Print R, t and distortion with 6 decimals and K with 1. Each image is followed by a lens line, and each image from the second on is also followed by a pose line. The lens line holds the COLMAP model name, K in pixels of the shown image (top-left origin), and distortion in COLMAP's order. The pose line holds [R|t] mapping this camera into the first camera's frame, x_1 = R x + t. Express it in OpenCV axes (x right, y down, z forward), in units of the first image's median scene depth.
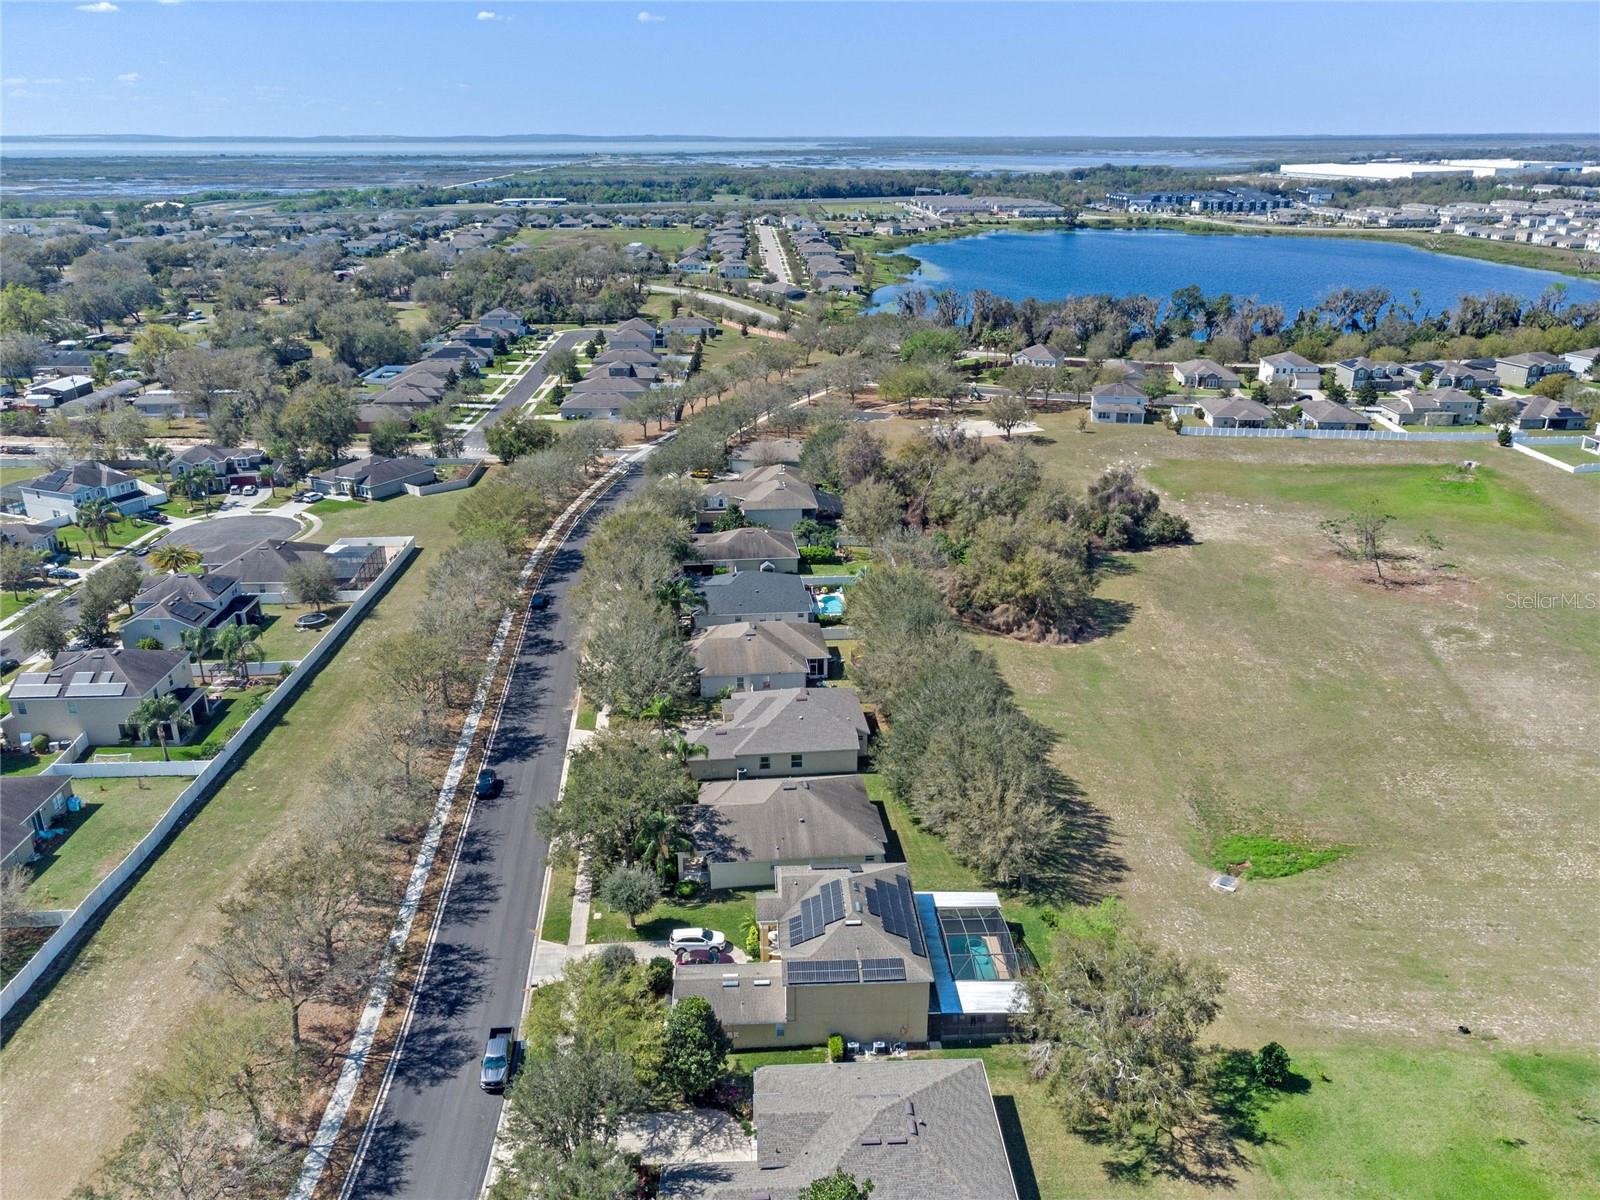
lens RADIAL K [[1230.7, 0, 805.6], [0, 1230.7, 607.8], [0, 0, 1]] dist [0.009123, 0.008654]
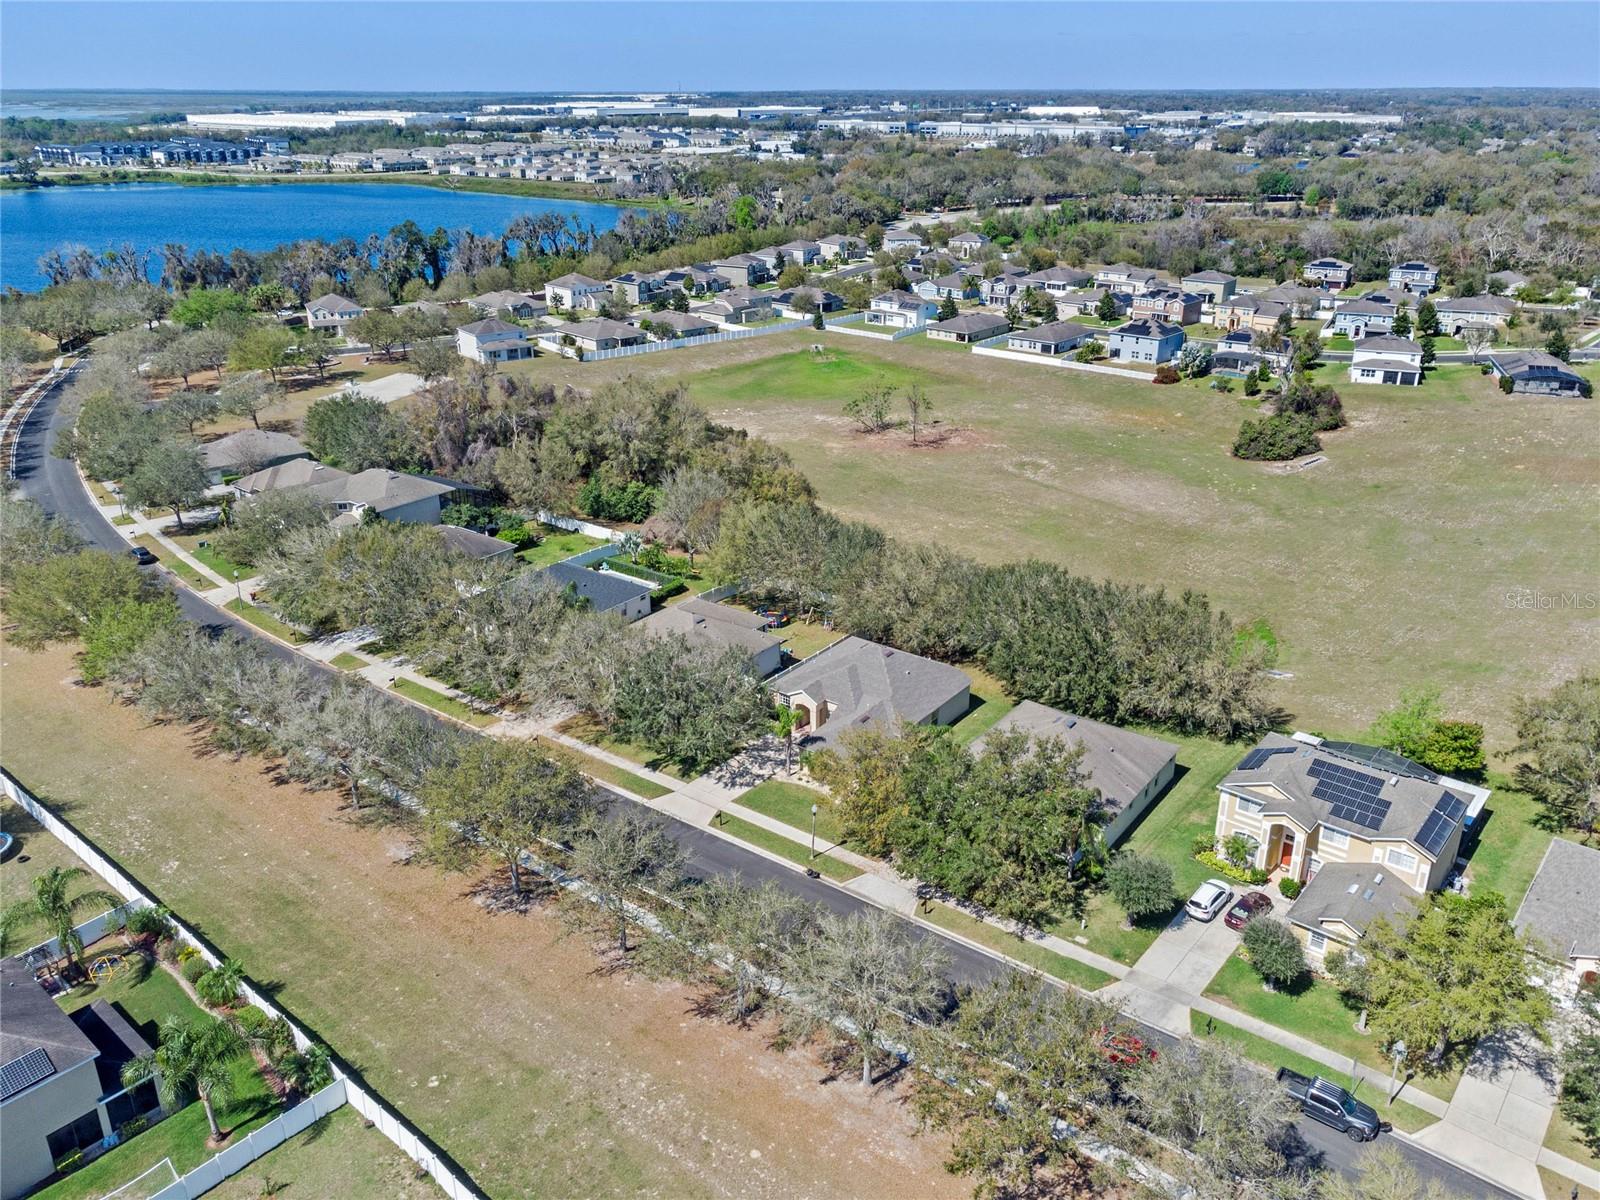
lens RADIAL K [[1230.7, 0, 800.4], [0, 1230.7, 591.8], [0, 0, 1]] dist [0.009123, 0.008654]
pose [[0.677361, -0.275507, 0.682113, -0.285091], [0.261862, 0.956791, 0.126413, -0.042999], [-0.687467, 0.092992, 0.720237, 0.190465]]
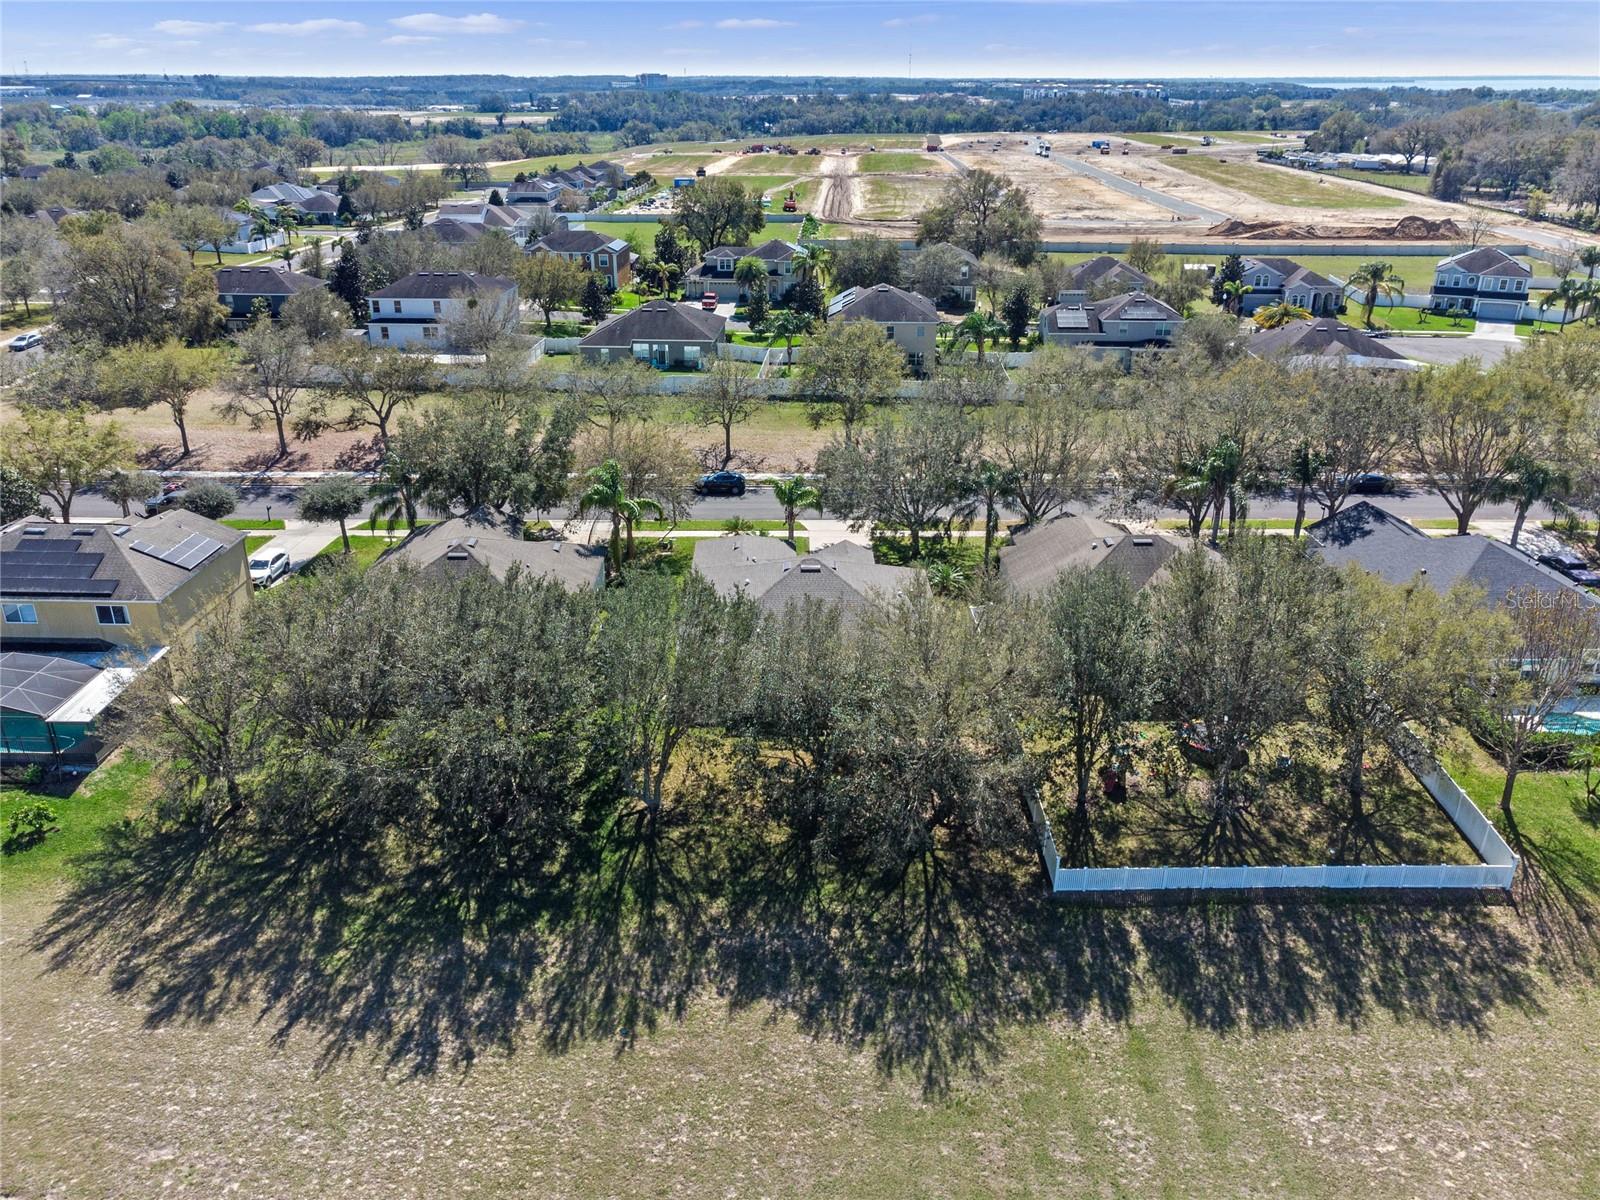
lens RADIAL K [[1230.7, 0, 803.7], [0, 1230.7, 612.4], [0, 0, 1]] dist [0.009123, 0.008654]
pose [[-0.082417, 0.399155, -0.913172, 0.227000], [-0.357073, 0.843629, 0.400984, -0.058365], [0.930433, 0.359117, 0.072998, 0.448773]]
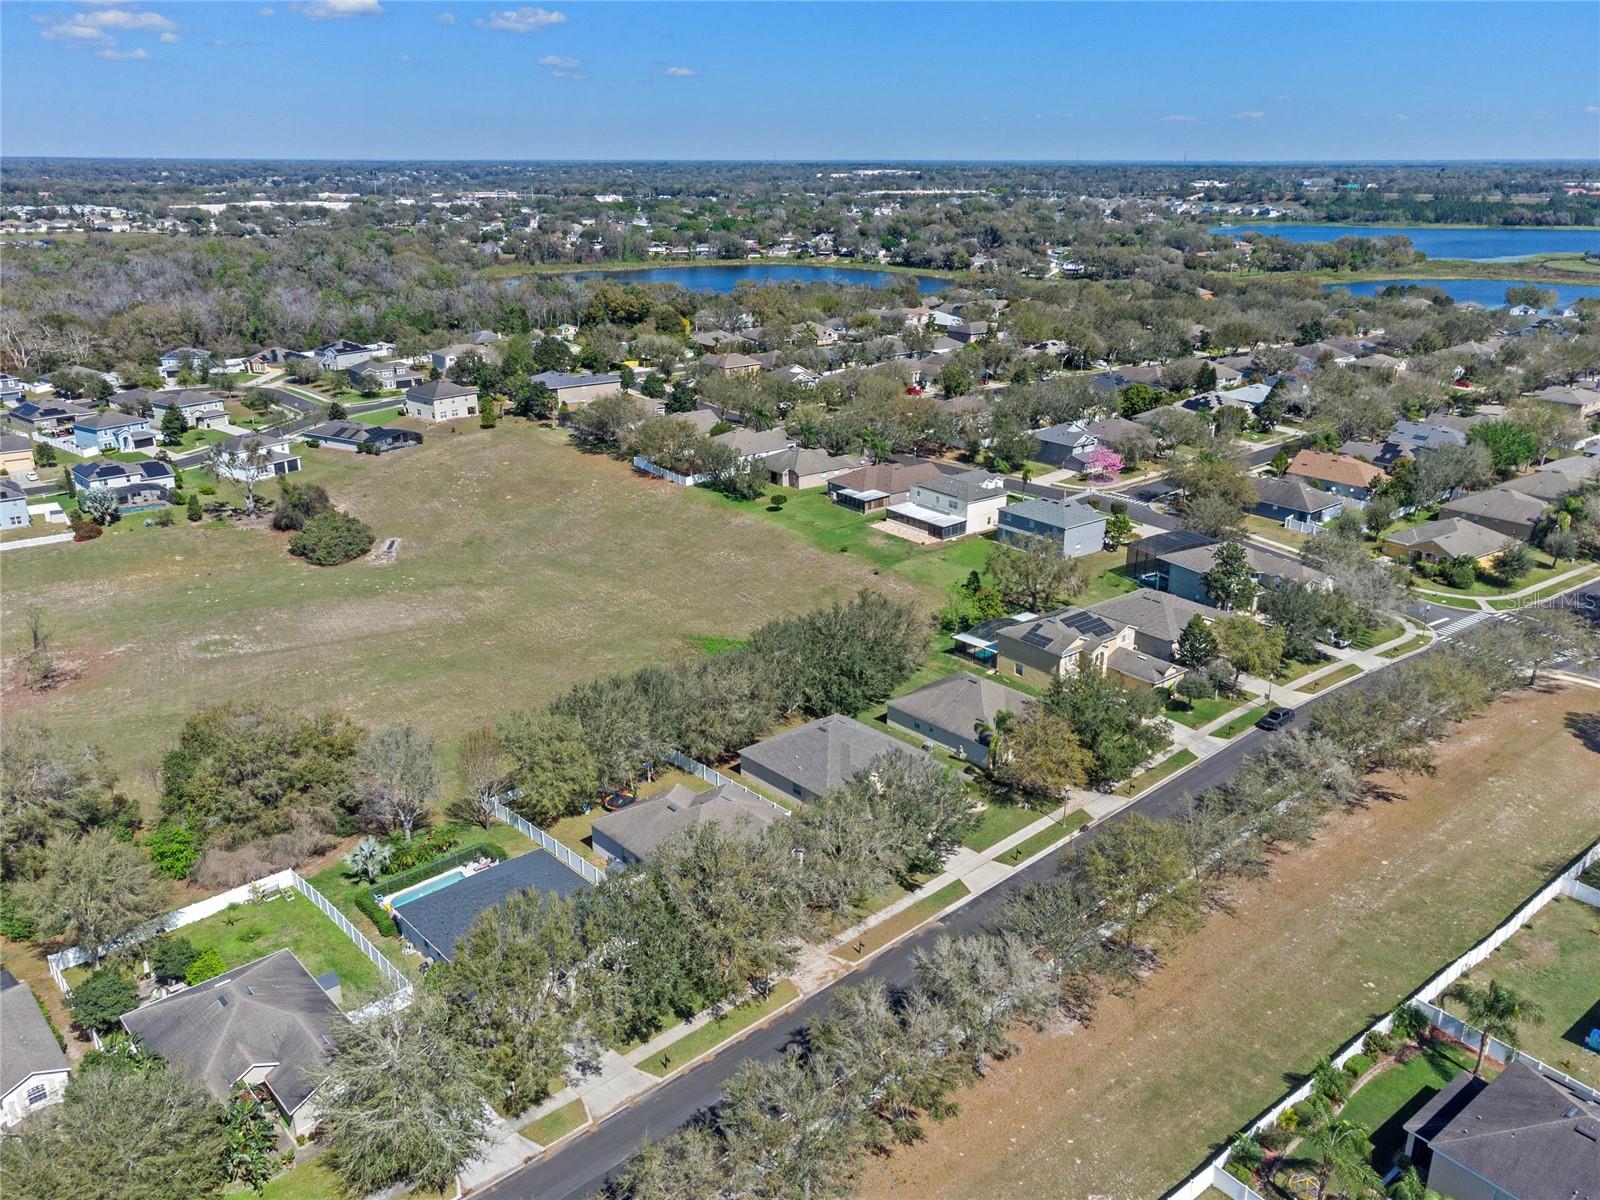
lens RADIAL K [[1230.7, 0, 798.5], [0, 1230.7, 614.8], [0, 0, 1]] dist [0.009123, 0.008654]
pose [[-0.600446, -0.277959, 0.749802, -0.326999], [0.285038, 0.801662, 0.525444, -0.247898], [-0.747140, 0.529223, -0.402126, 0.638106]]
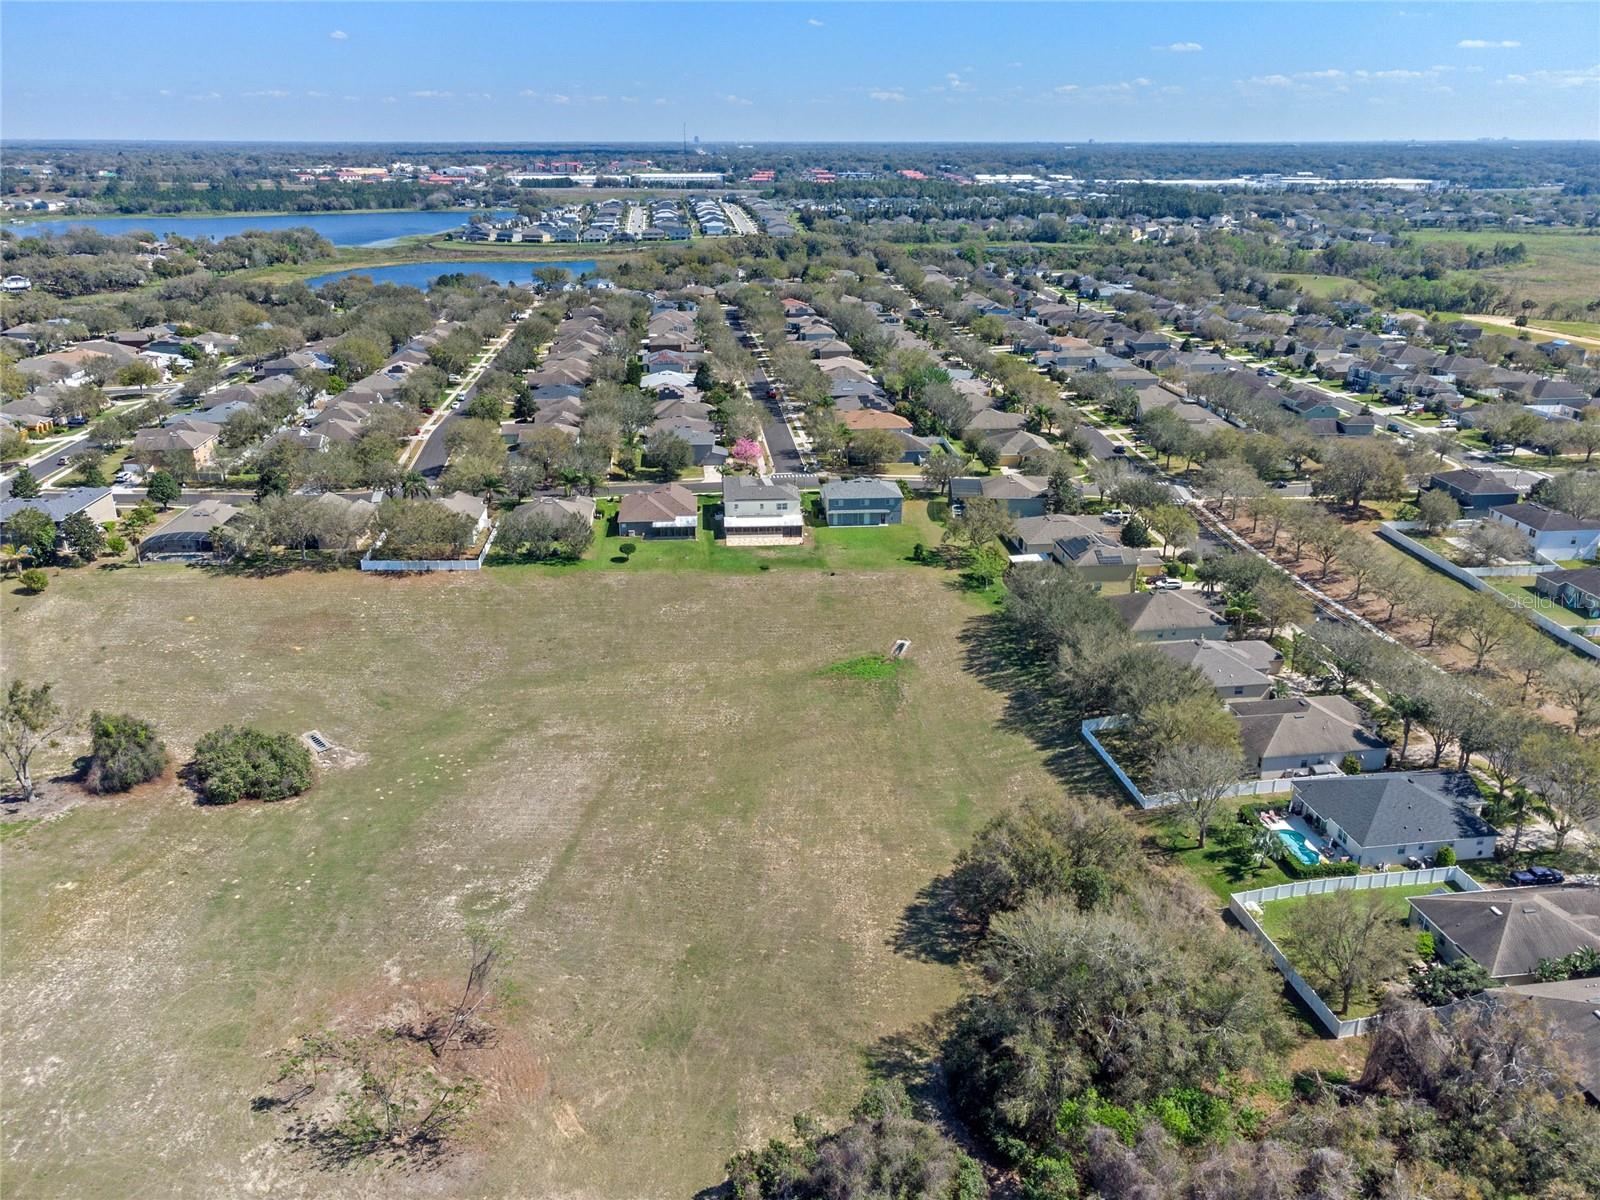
lens RADIAL K [[1230.7, 0, 794.9], [0, 1230.7, 612.1], [0, 0, 1]] dist [0.009123, 0.008654]
pose [[-0.998710, 0.020640, -0.046399, 0.227179], [-0.015698, 0.743452, 0.668605, -0.382588], [0.048295, 0.668471, -0.742169, 0.894482]]
